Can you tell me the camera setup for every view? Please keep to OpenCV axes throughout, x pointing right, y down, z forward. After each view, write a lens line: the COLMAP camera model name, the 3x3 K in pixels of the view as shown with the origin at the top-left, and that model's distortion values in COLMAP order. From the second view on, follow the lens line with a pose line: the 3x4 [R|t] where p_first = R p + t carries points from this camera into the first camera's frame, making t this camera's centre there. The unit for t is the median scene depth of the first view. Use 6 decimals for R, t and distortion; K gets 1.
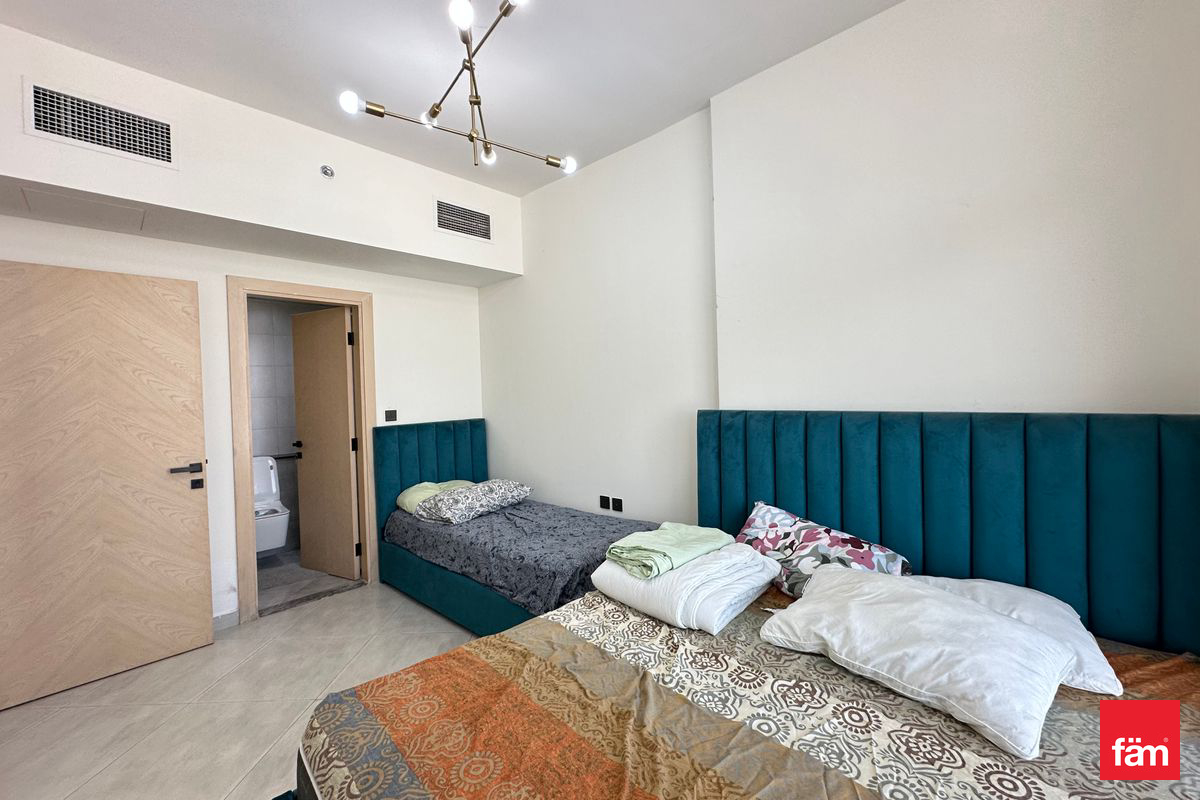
lens RADIAL K [[477.8, 0, 603.4], [0, 477.8, 399.9], [0, 0, 1]] dist [-0.000640, -0.000269]
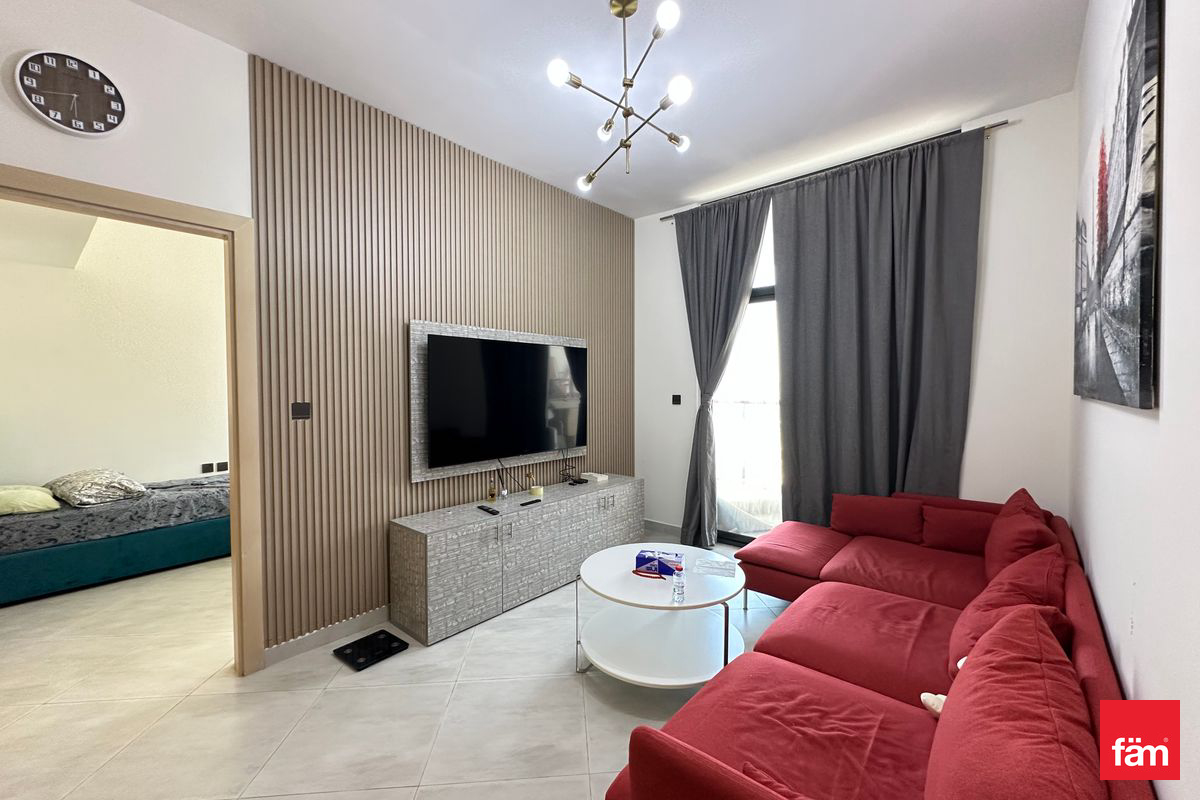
lens RADIAL K [[477.8, 0, 603.4], [0, 477.8, 399.9], [0, 0, 1]] dist [-0.000640, -0.000269]
pose [[-0.076989, 0.003620, 0.997025, -1.720293], [0.023004, 0.999734, -0.001854, 0.057836], [-0.996766, 0.022793, -0.077052, -0.031187]]
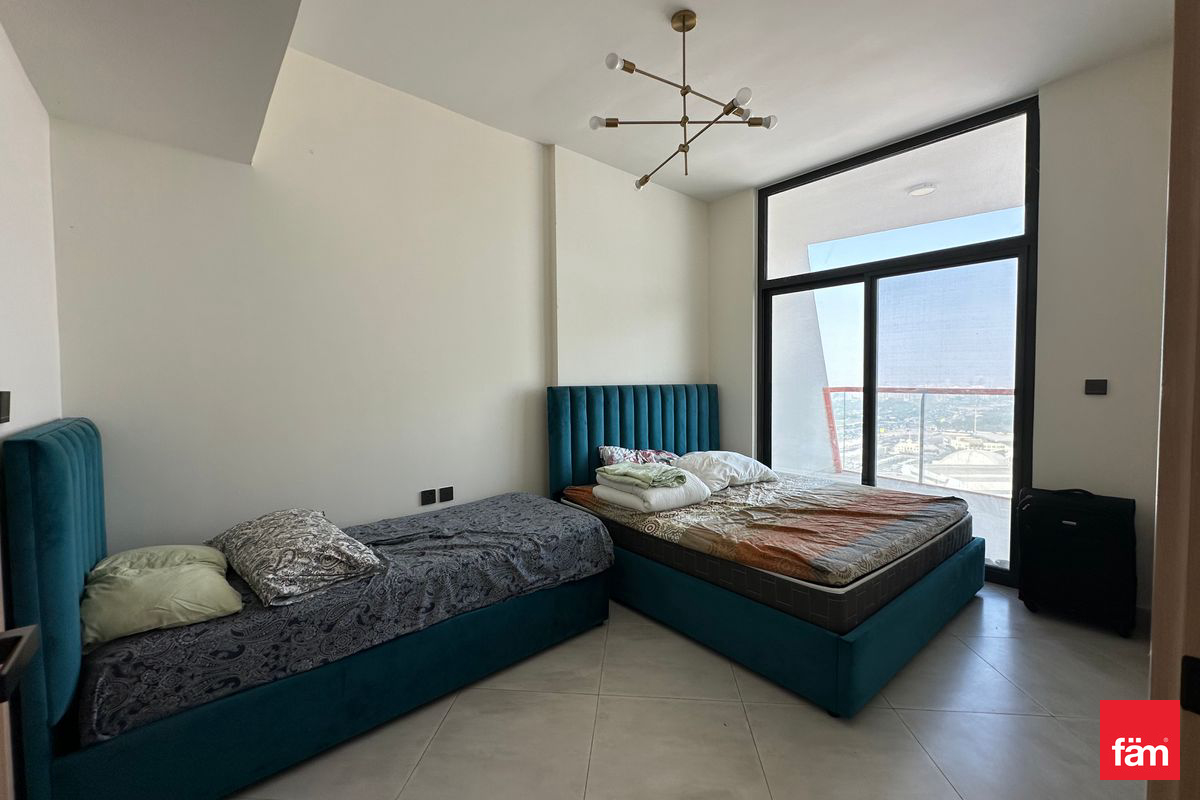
lens RADIAL K [[484.3, 0, 604.1], [0, 484.3, 395.2], [0, 0, 1]] dist [0.000179, 0.000044]
pose [[0.092542, -0.003817, 0.995701, -0.994115], [0.025681, 0.999669, 0.001446, 0.045131], [-0.995378, 0.025436, 0.092609, 0.714110]]
